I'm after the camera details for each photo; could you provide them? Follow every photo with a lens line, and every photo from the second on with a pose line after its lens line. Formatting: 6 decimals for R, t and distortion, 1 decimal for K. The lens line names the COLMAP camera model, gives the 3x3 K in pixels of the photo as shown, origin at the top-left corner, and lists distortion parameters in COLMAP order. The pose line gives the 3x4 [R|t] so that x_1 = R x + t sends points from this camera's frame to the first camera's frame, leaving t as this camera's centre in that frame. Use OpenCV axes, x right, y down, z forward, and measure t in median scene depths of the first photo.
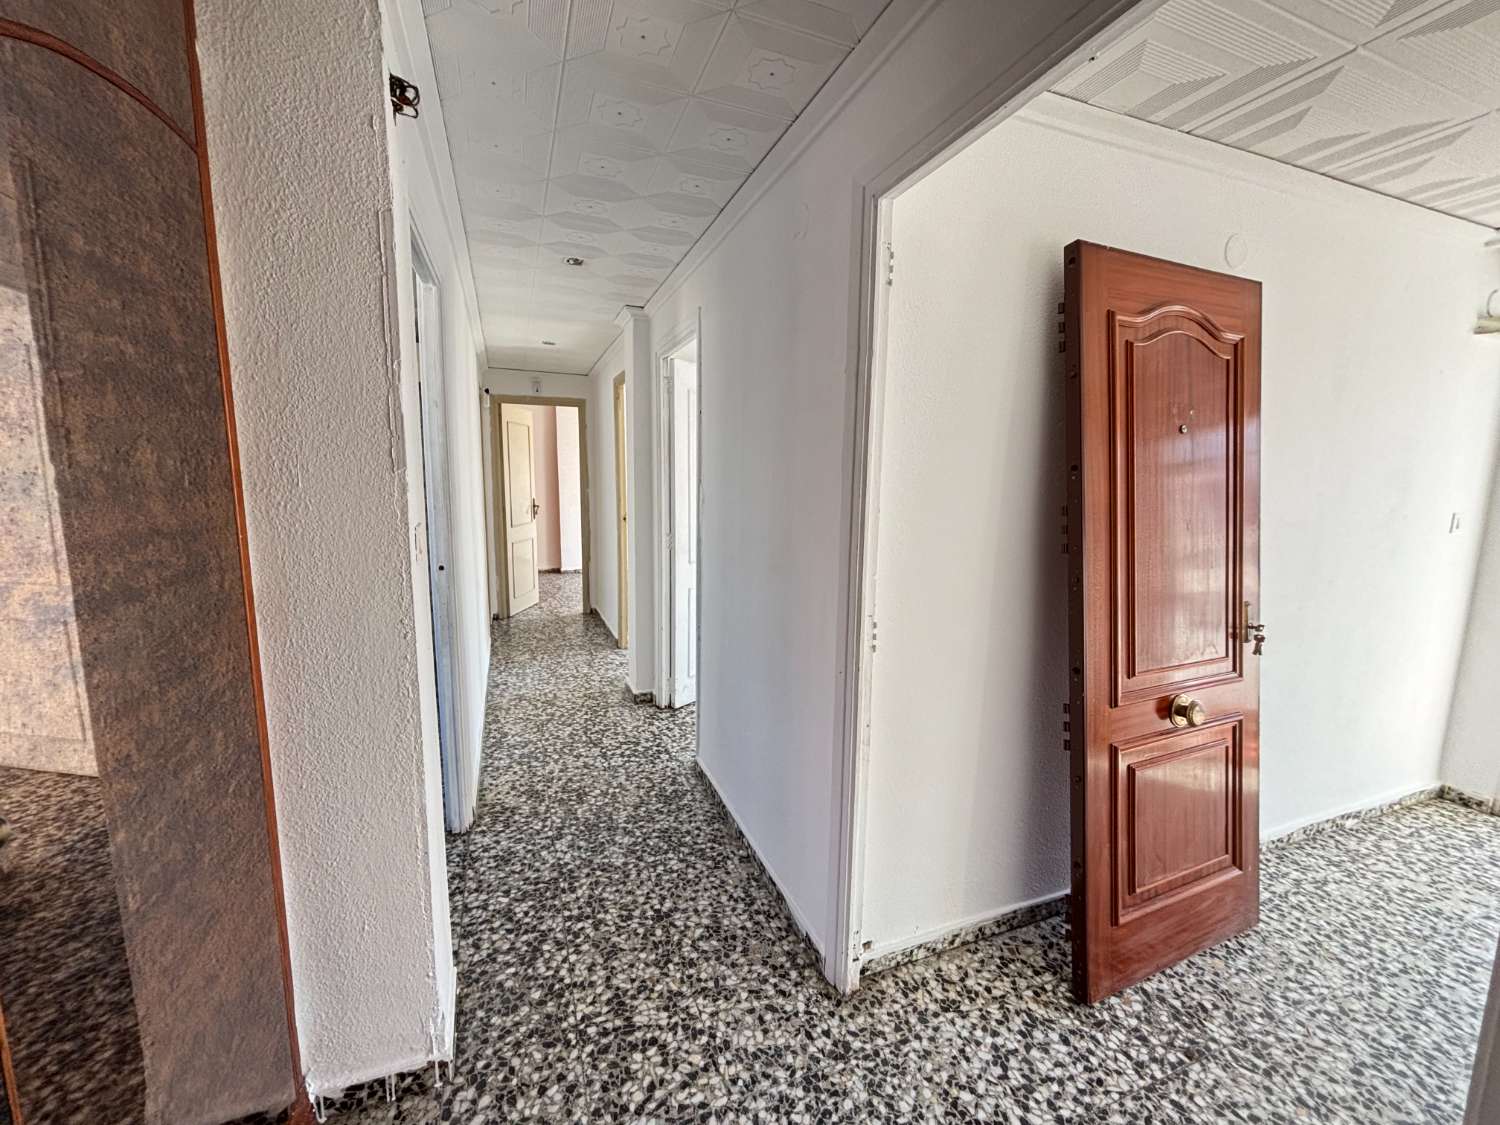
lens RADIAL K [[589.4, 0, 730.7], [0, 589.4, 560.6], [0, 0, 1]] dist [-0.018861, 0.000039]
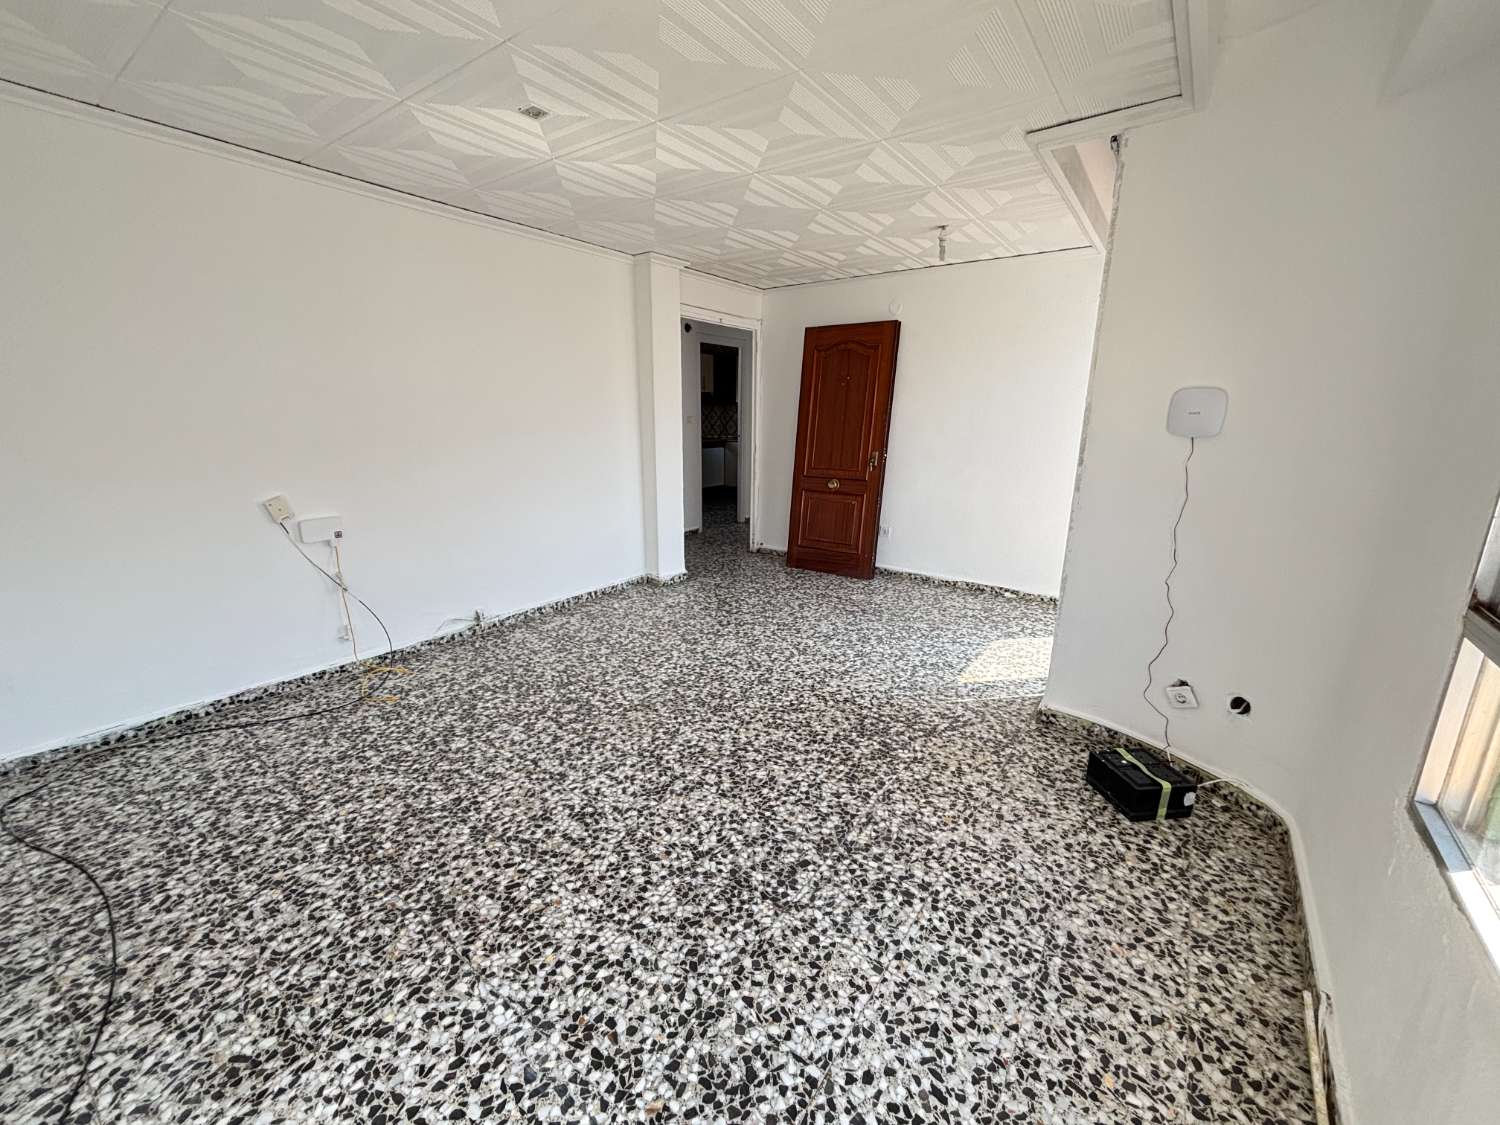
lens RADIAL K [[610.2, 0, 736.9], [0, 610.2, 565.5], [0, 0, 1]] dist [0.014078, 0.000041]
pose [[0.548949, 0.197666, -0.812147, 2.671347], [-0.113709, 0.980263, 0.161724, 0.192198], [0.828085, 0.003571, 0.560591, -0.962857]]
